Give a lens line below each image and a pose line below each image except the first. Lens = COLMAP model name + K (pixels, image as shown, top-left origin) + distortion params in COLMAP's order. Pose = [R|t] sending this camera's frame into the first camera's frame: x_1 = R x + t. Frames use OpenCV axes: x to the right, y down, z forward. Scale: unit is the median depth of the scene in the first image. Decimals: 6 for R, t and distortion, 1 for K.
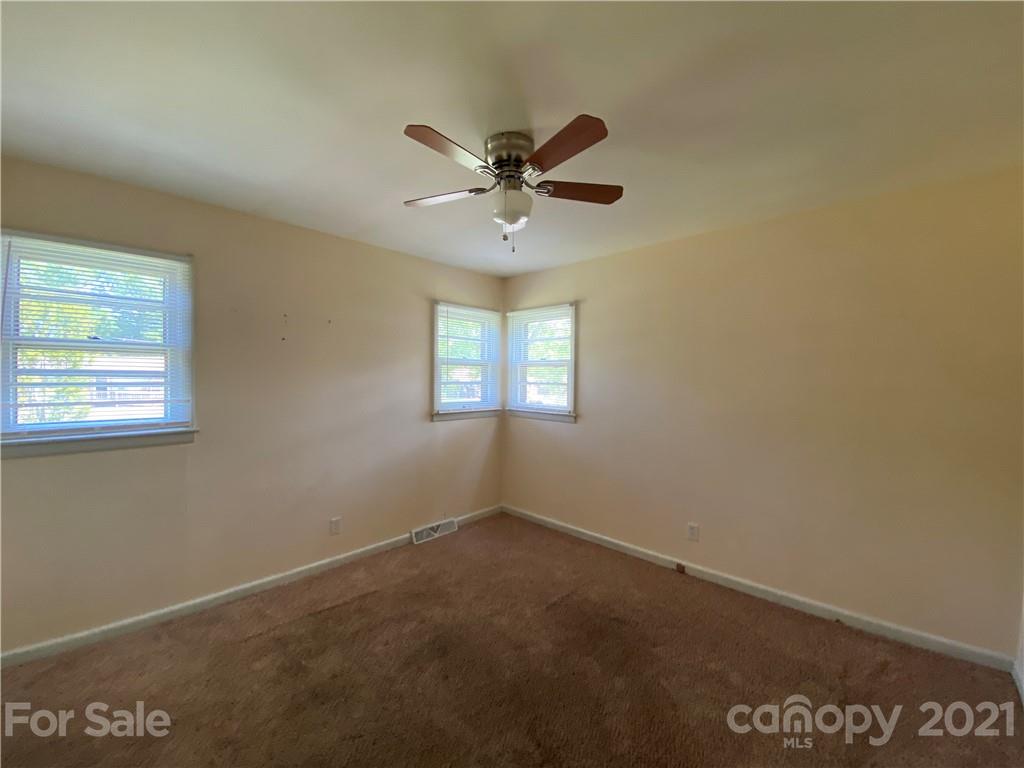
lens RADIAL K [[414.7, 0, 509.4], [0, 414.7, 382.0], [0, 0, 1]] dist [0.036648, -0.026766]
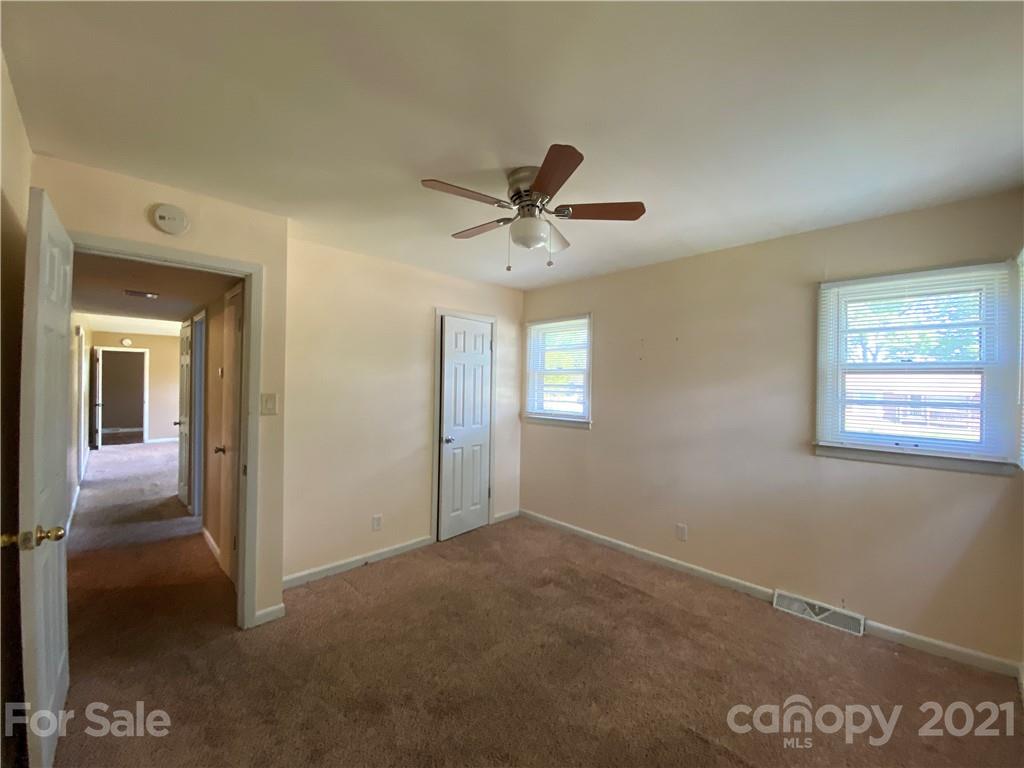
lens RADIAL K [[414.7, 0, 509.4], [0, 414.7, 382.0], [0, 0, 1]] dist [0.036648, -0.026766]
pose [[-0.031711, -0.013859, -0.999401, 0.770361], [-0.031056, 0.999435, -0.012874, -0.004706], [0.999014, 0.030629, -0.032123, 0.702933]]
